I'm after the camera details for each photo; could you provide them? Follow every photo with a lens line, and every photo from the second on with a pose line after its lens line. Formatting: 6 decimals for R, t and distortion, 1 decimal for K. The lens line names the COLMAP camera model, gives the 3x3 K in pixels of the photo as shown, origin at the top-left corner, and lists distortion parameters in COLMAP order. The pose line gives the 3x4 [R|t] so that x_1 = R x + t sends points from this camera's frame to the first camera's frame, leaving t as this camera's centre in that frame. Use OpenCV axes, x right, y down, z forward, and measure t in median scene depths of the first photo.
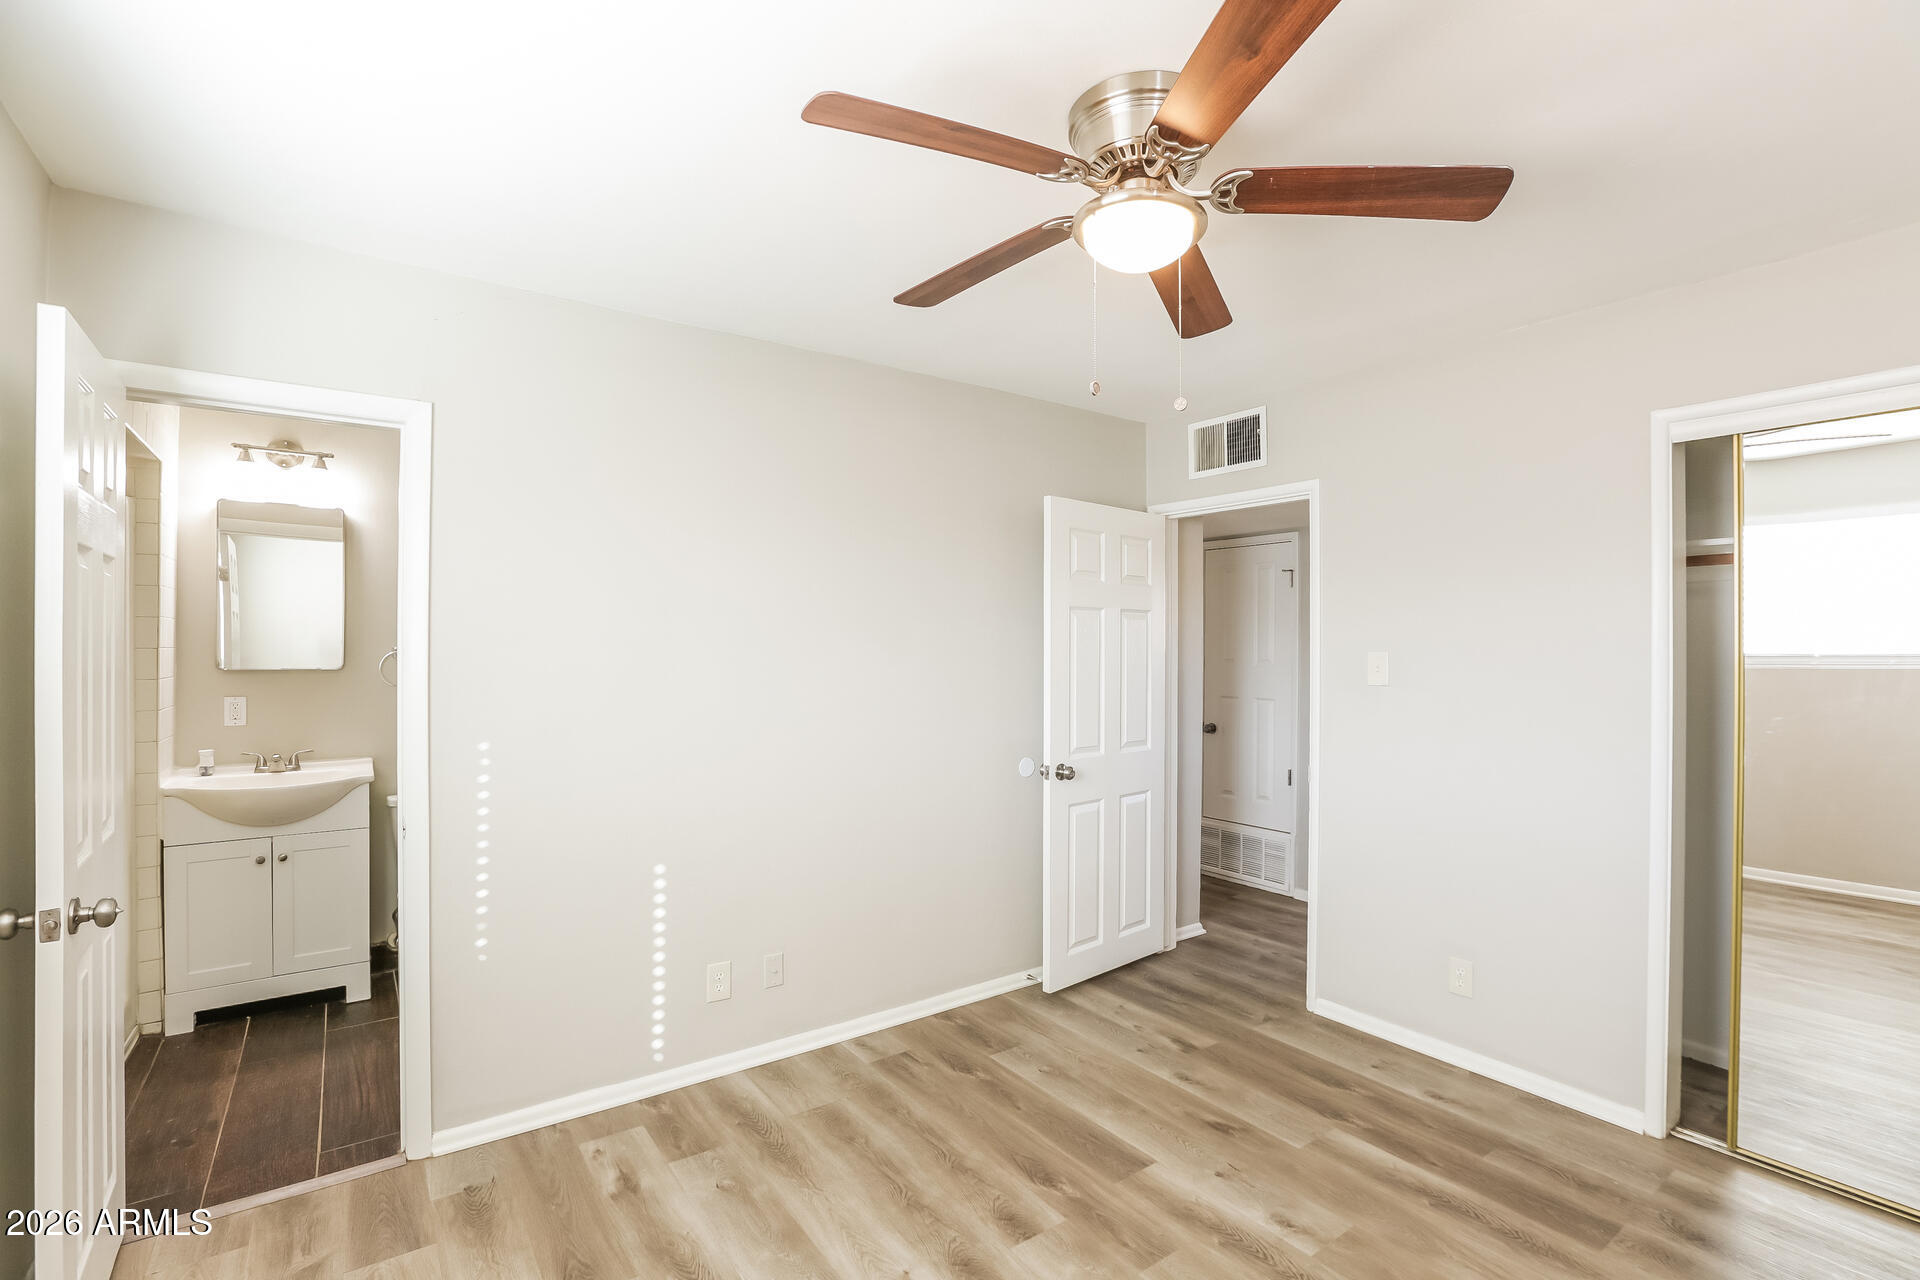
lens RADIAL K [[869.6, 0, 959.4], [0, 869.6, 658.3], [0, 0, 1]] dist [0.004189, 0.000796]
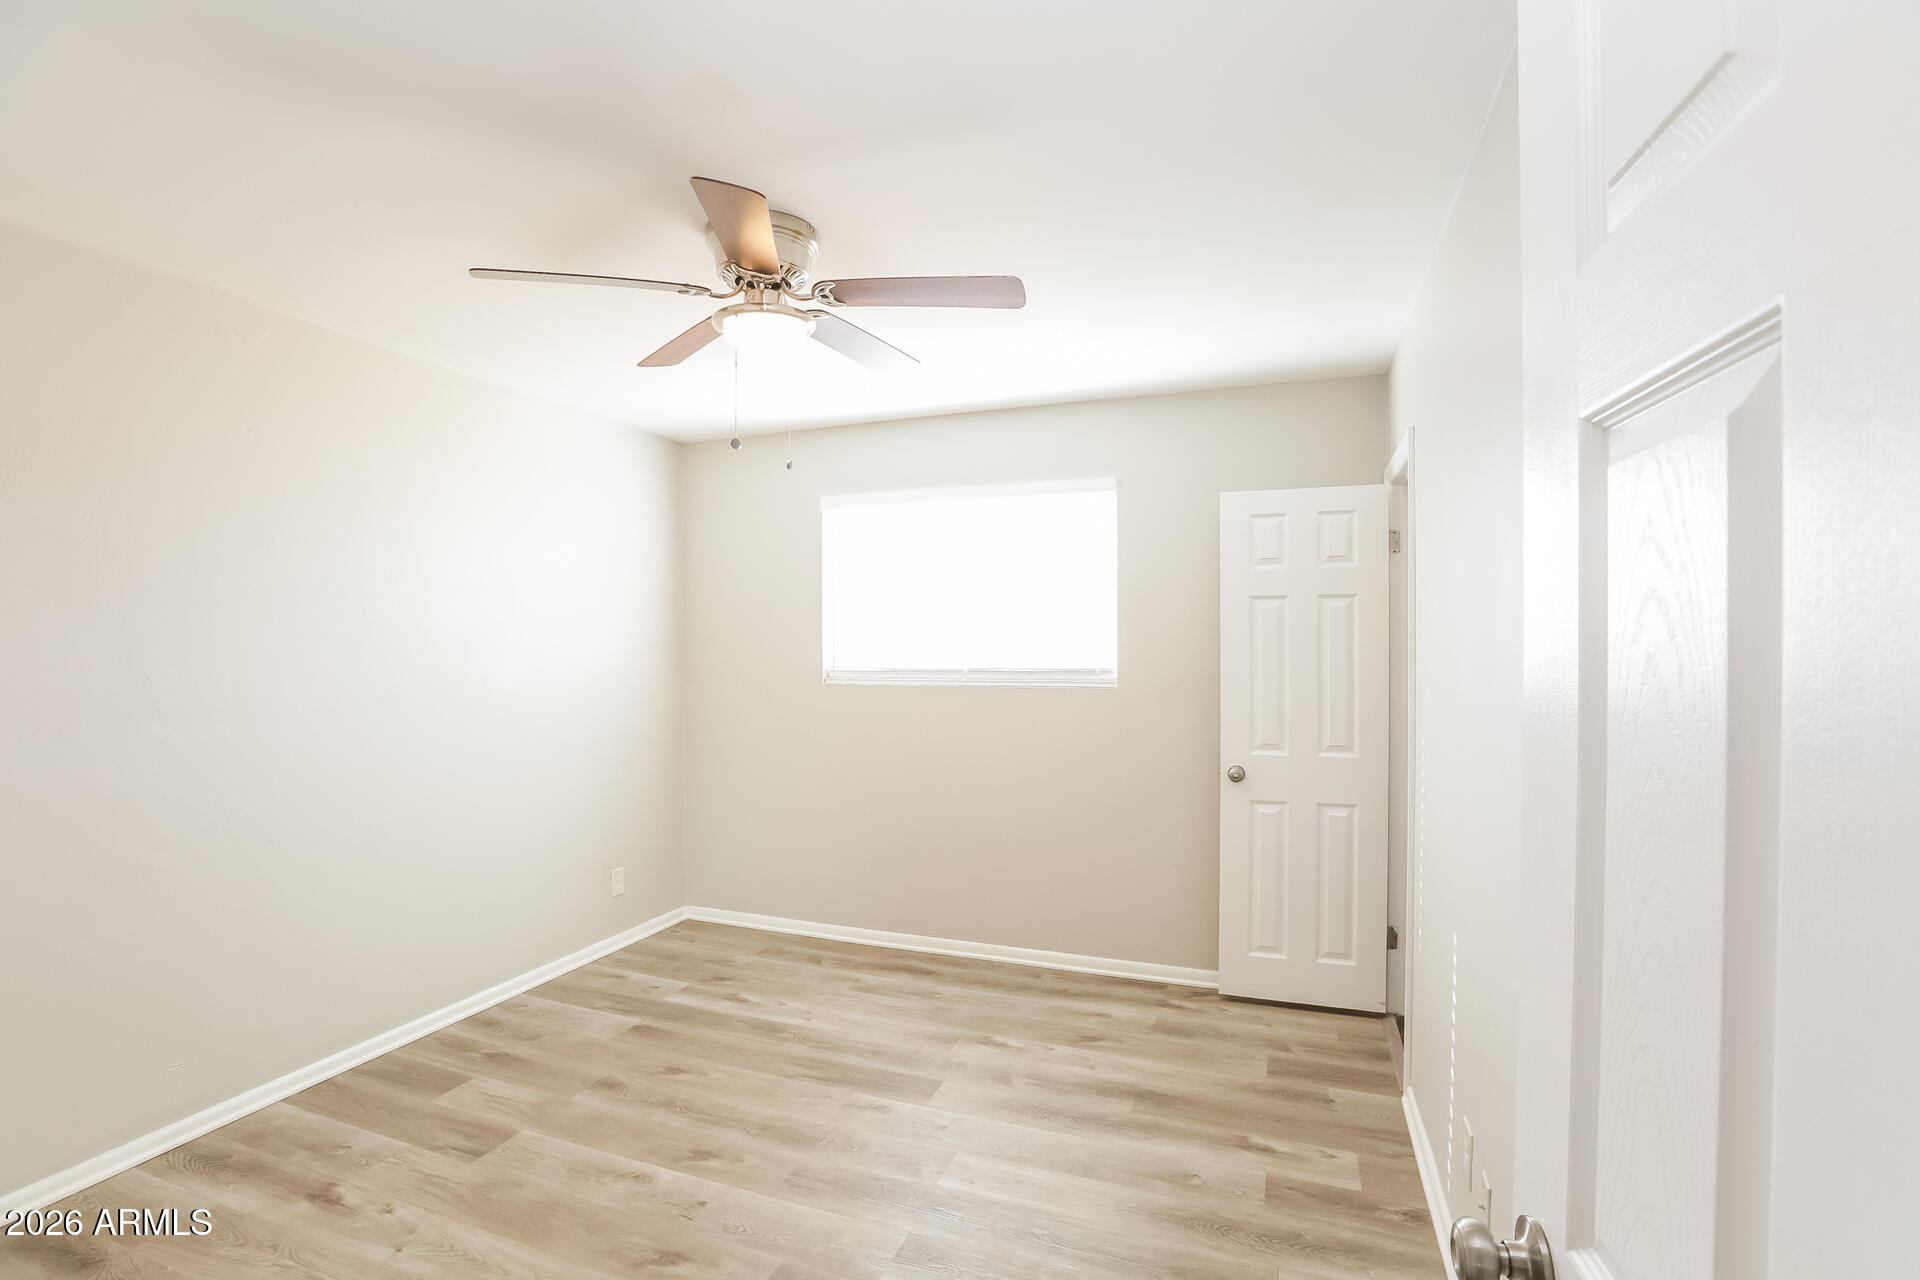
lens RADIAL K [[869.6, 0, 956.6], [0, 869.6, 642.5], [0, 0, 1]] dist [0.004189, 0.000796]
pose [[-0.832481, -0.012657, -0.553909, 0.572981], [-0.008271, 0.999912, -0.010417, -0.000661], [0.553991, -0.004091, -0.832512, 1.853131]]
